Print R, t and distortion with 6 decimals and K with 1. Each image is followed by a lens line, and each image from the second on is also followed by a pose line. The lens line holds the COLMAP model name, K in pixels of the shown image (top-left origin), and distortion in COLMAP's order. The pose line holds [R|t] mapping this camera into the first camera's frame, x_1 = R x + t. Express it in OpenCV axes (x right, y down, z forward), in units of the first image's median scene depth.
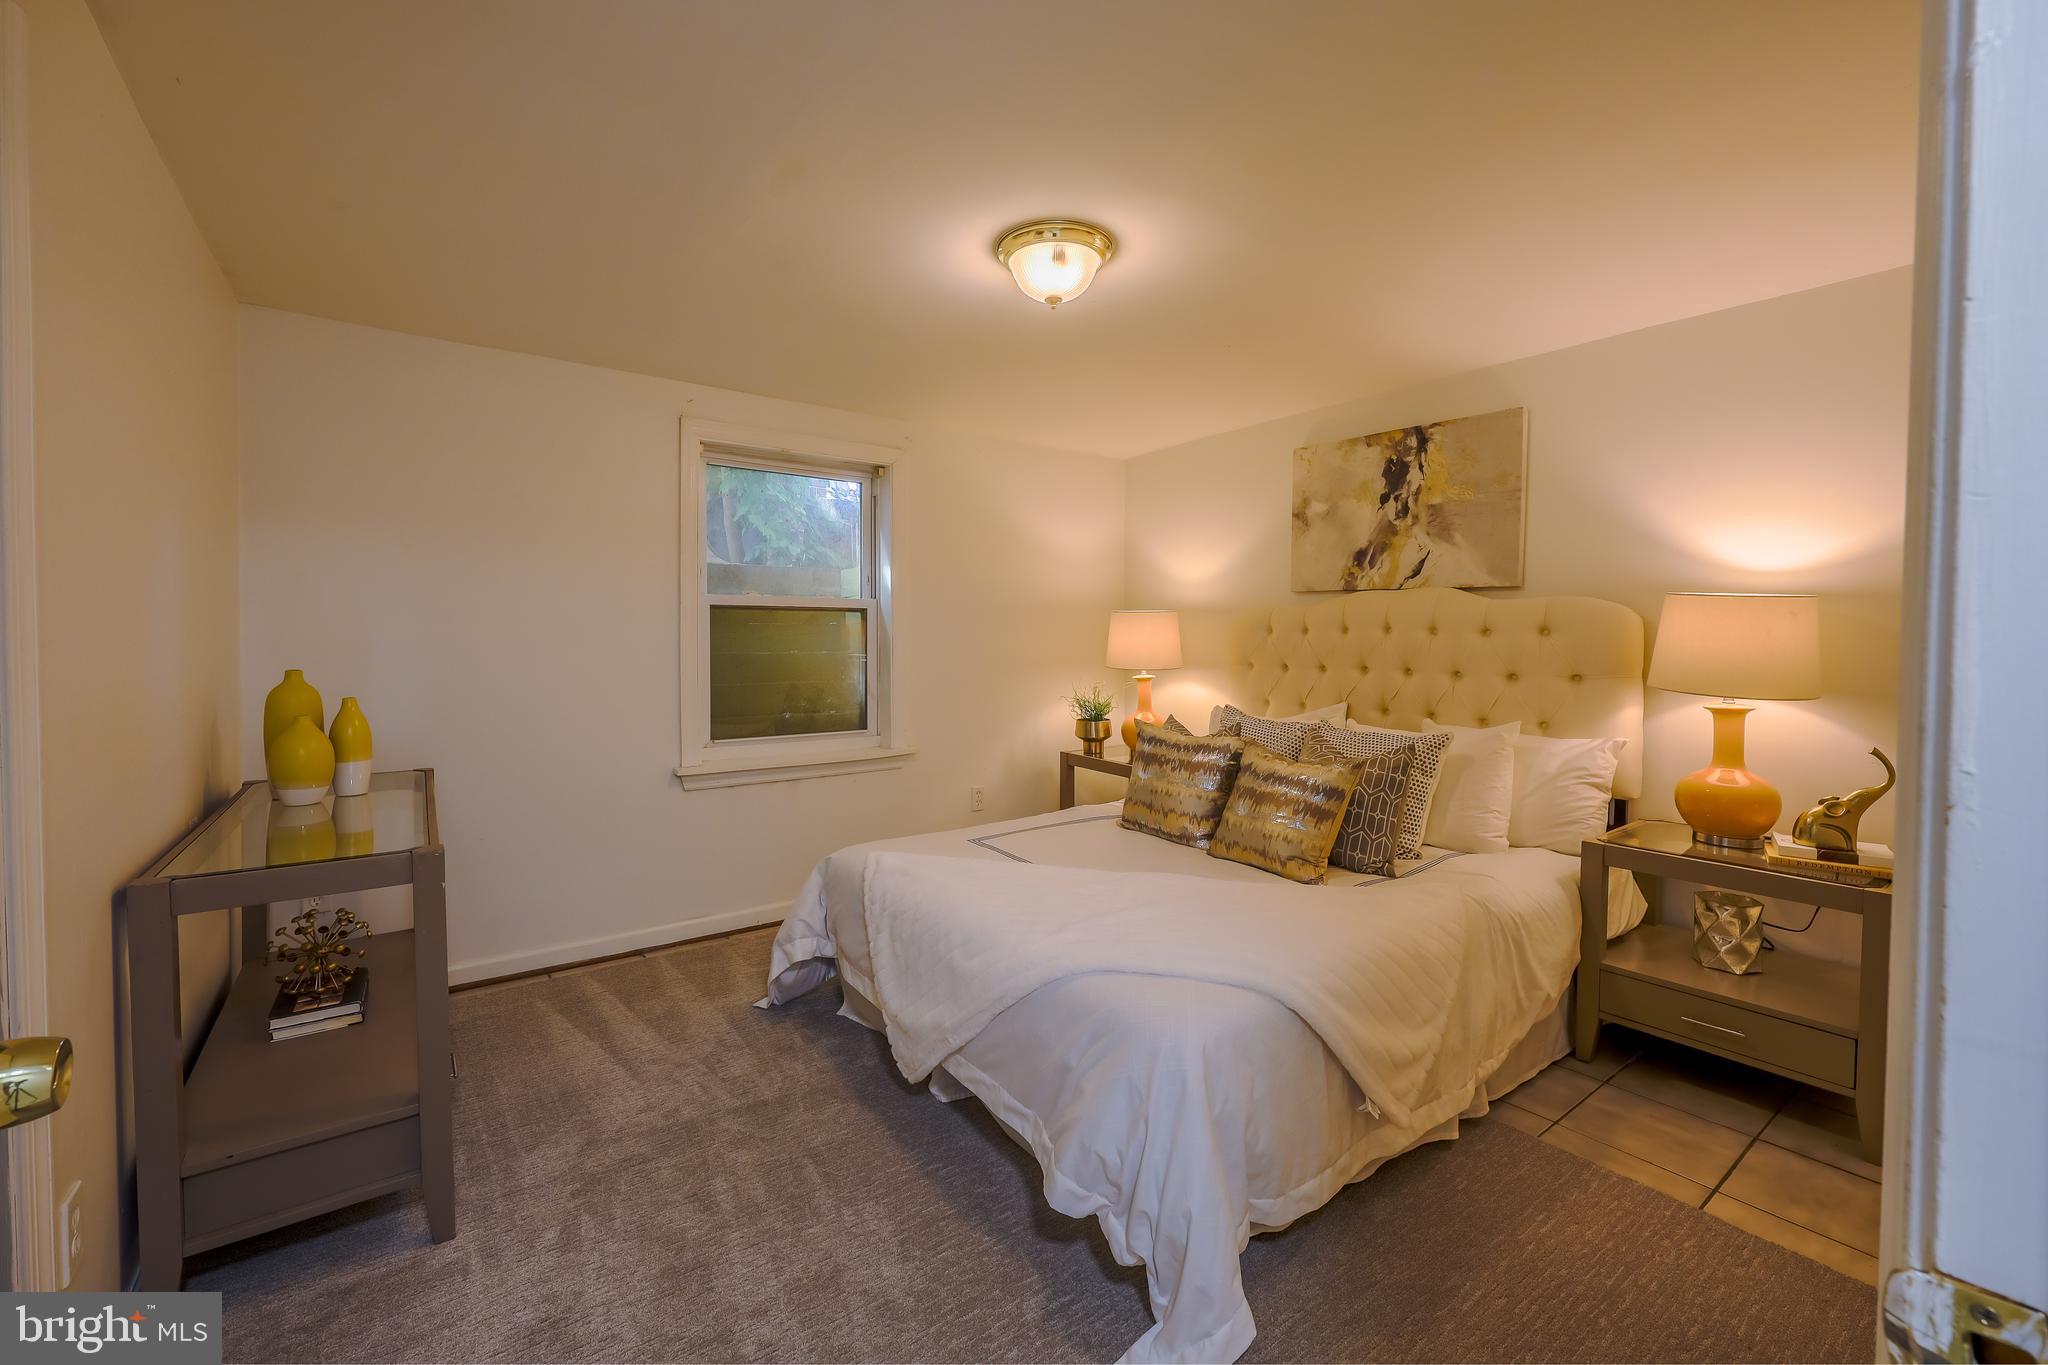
lens RADIAL K [[831.8, 0, 1055.1], [0, 831.8, 679.8], [0, 0, 1]] dist [-0.000228, -0.000171]
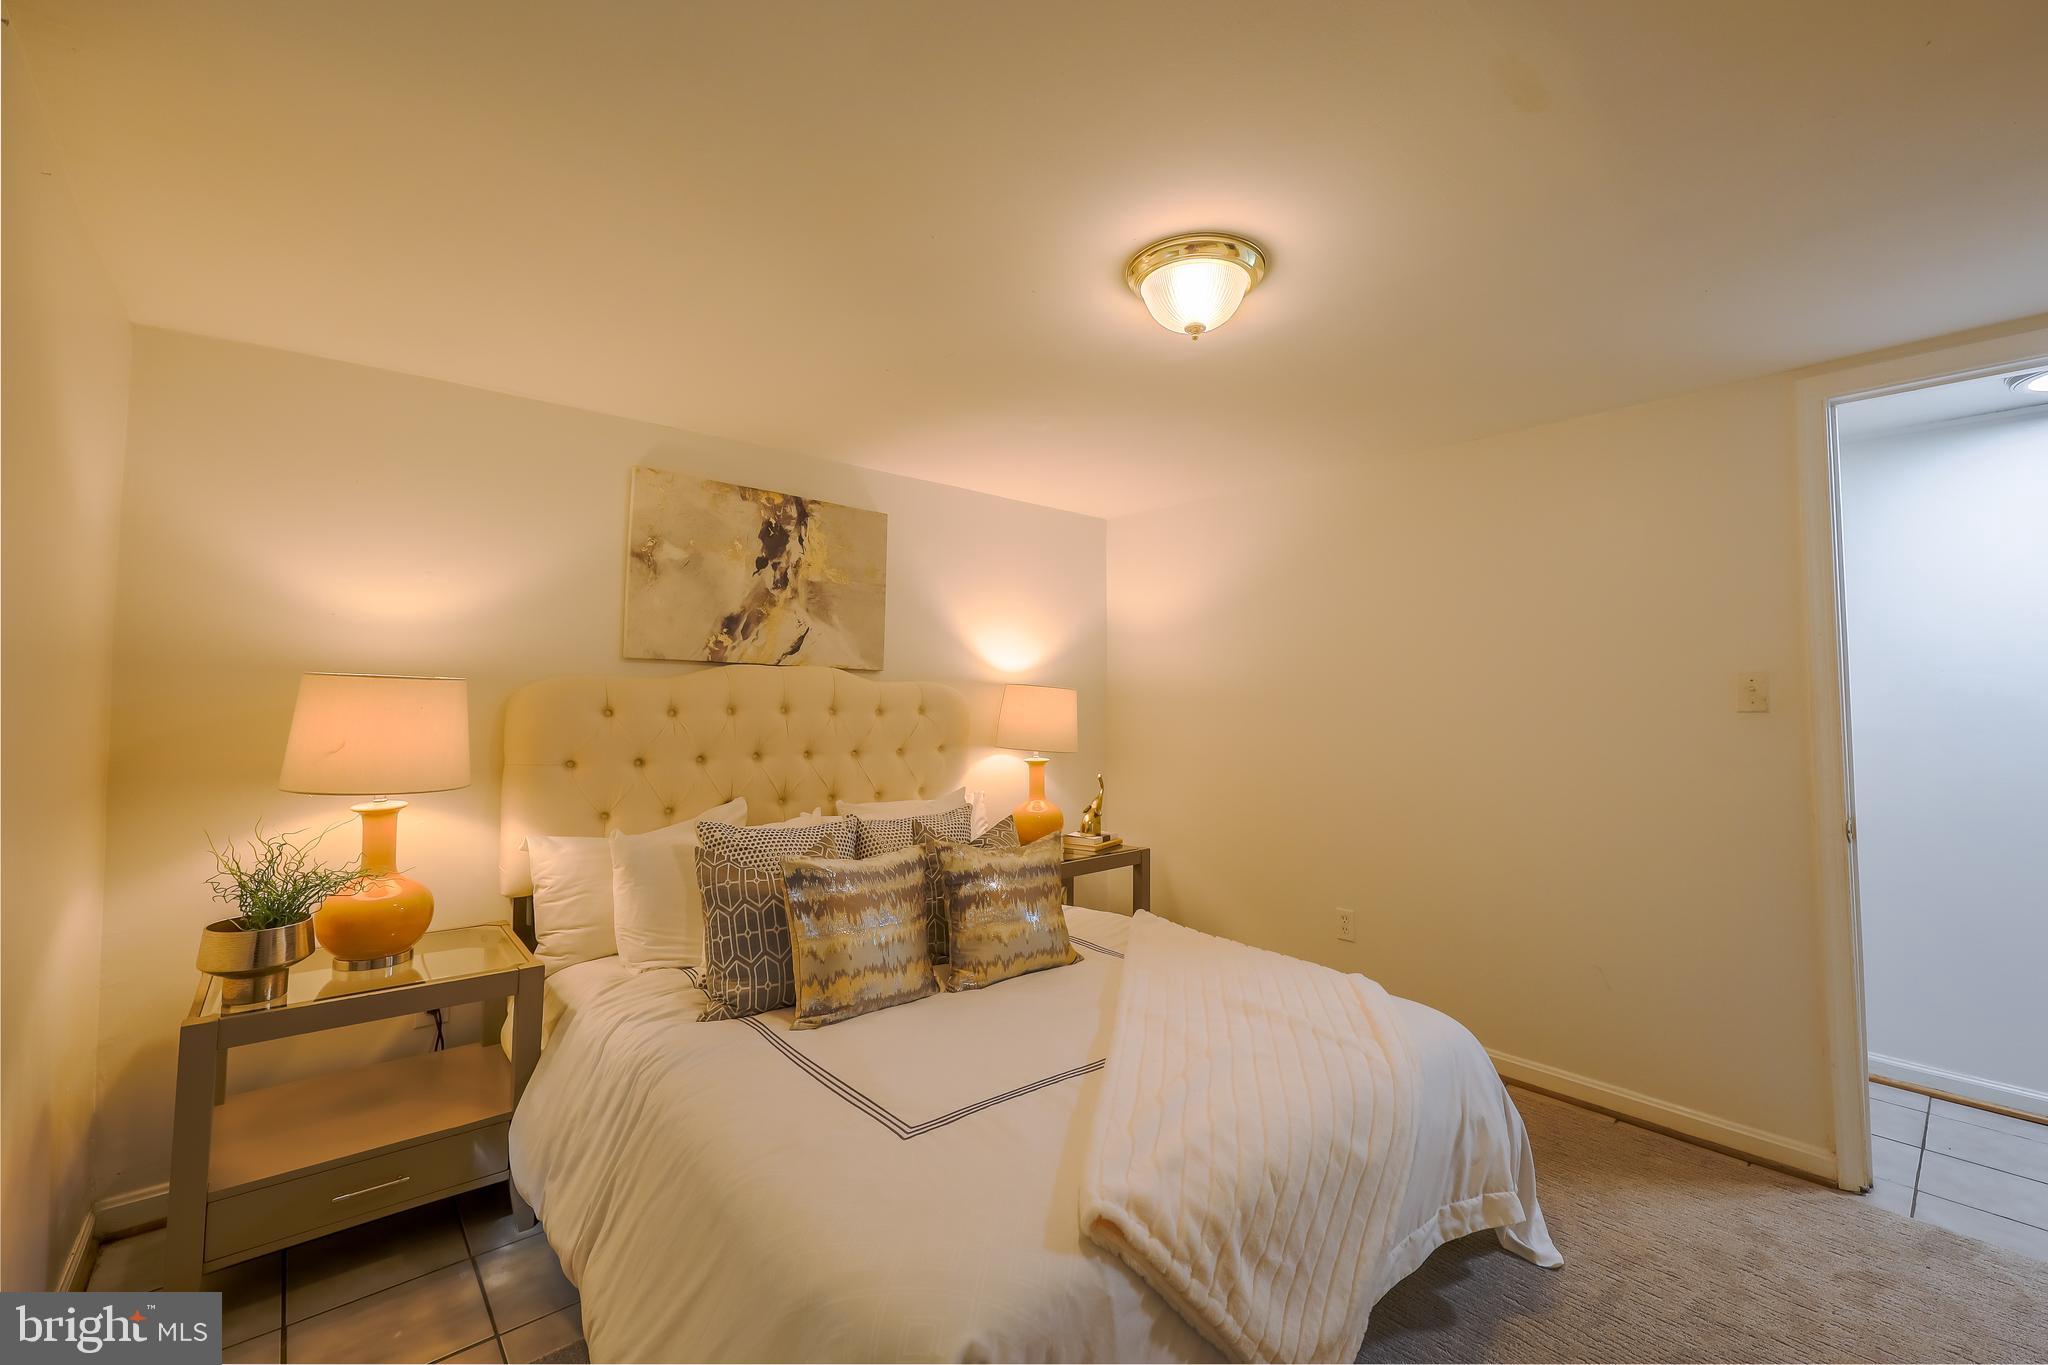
lens RADIAL K [[807.6, 0, 1015.4], [0, 807.6, 674.8], [0, 0, 1]] dist [-0.000216, -0.000086]
pose [[-0.043727, 0.058972, 0.997301, -0.475986], [0.078751, 0.995354, -0.055404, -0.030457], [-0.995935, 0.076116, -0.048168, 0.794062]]
